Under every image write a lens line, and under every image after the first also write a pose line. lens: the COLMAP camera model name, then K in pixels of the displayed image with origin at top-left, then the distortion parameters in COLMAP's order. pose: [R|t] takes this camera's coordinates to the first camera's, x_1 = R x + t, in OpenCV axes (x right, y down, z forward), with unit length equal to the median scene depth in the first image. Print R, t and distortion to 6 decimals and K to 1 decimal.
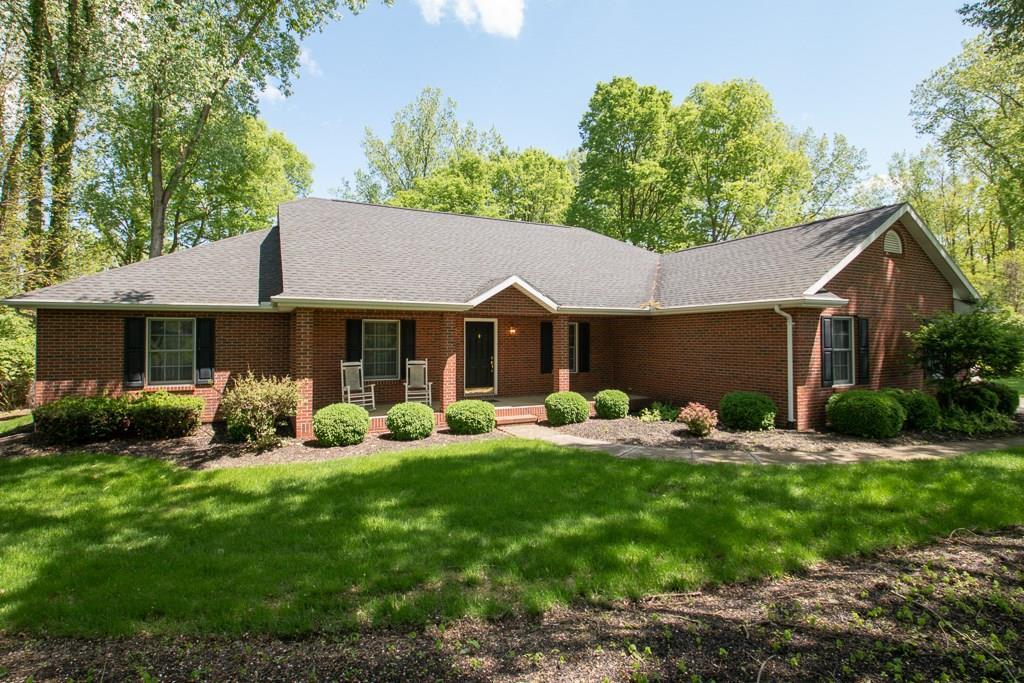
lens RADIAL K [[479.4, 0, 515.1], [0, 479.4, 339.9], [0, 0, 1]] dist [0.003957, -0.017530]
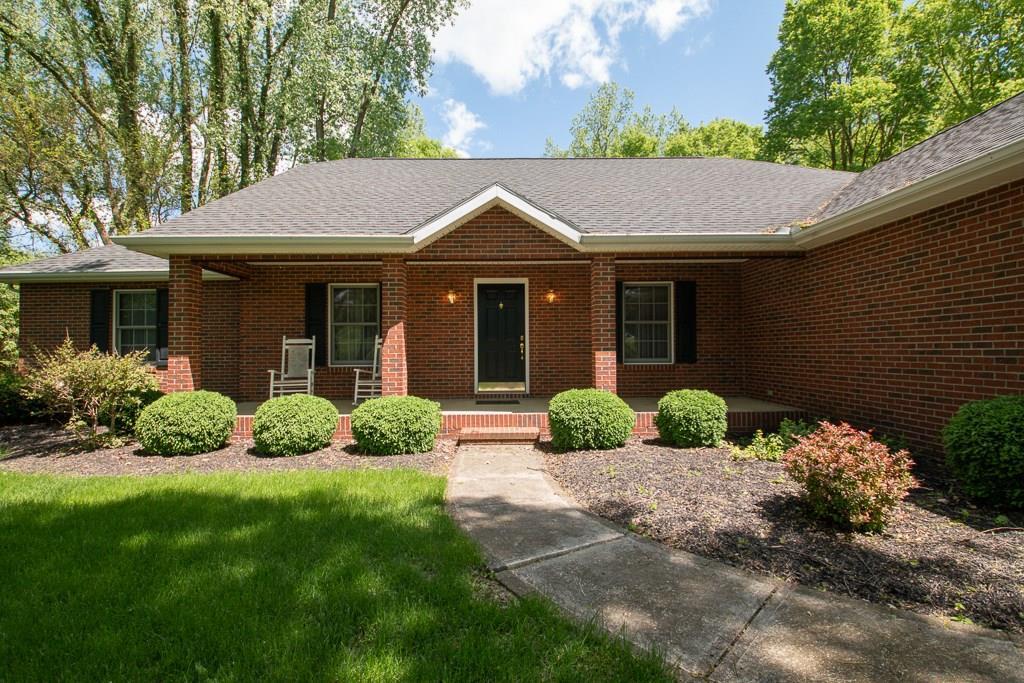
lens RADIAL K [[462.8, 0, 513.0], [0, 462.8, 348.6], [0, 0, 1]] dist [-0.017184, 0.000726]
pose [[0.908073, -0.004952, -0.418783, 0.246420], [0.004635, 0.999988, -0.001773, 0.062776], [0.418786, -0.000332, 0.908085, 0.492302]]
